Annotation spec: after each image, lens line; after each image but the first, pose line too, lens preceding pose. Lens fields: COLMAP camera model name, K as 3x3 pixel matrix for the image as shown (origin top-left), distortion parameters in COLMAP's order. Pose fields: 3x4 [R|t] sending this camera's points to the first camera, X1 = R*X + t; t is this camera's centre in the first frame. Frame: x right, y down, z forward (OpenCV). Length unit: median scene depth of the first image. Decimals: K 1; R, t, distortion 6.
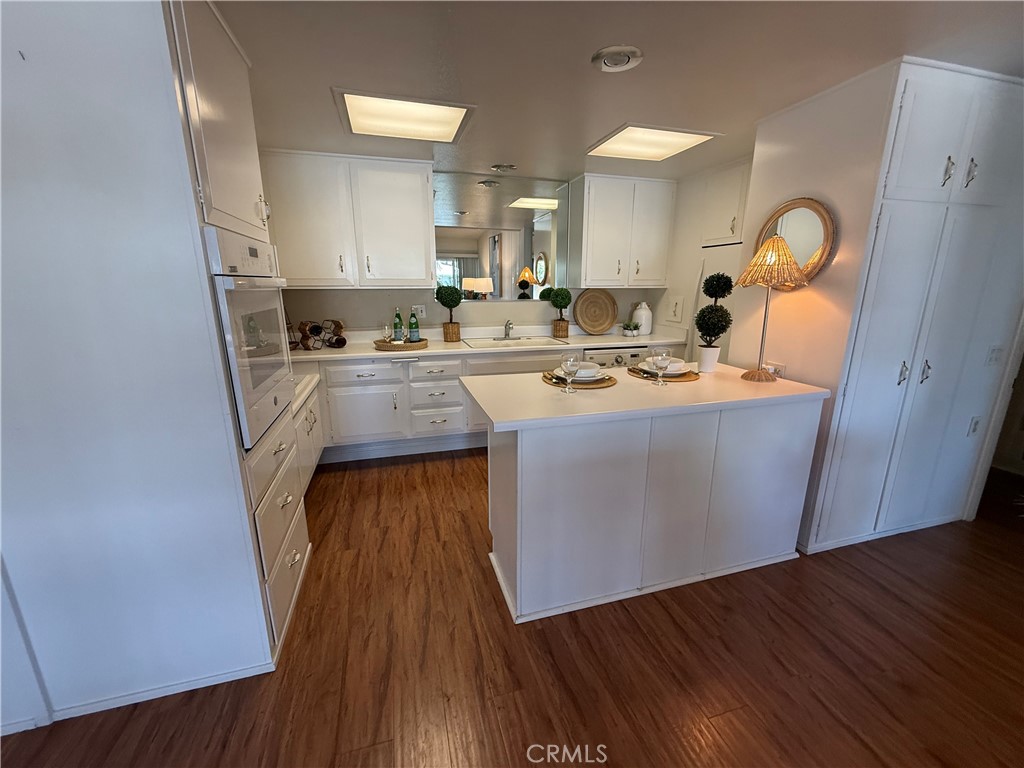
lens RADIAL K [[409.9, 0, 510.4], [0, 409.9, 383.3], [0, 0, 1]] dist [-0.001168, -0.000050]
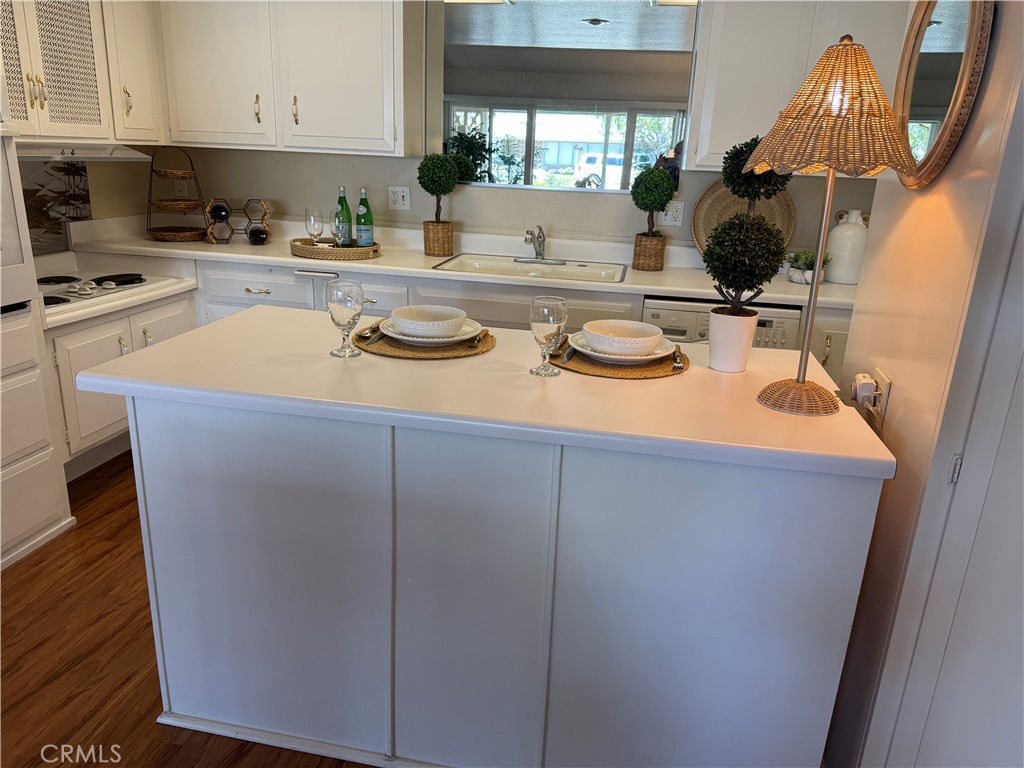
lens RADIAL K [[724.8, 0, 504.8], [0, 724.8, 383.5], [0, 0, 1]] dist [0.061191, -0.097370]
pose [[0.887328, 0.173217, -0.427371, 0.417367], [-0.148471, 0.984734, 0.090858, -0.033678], [0.436585, -0.017169, 0.899499, 0.139155]]
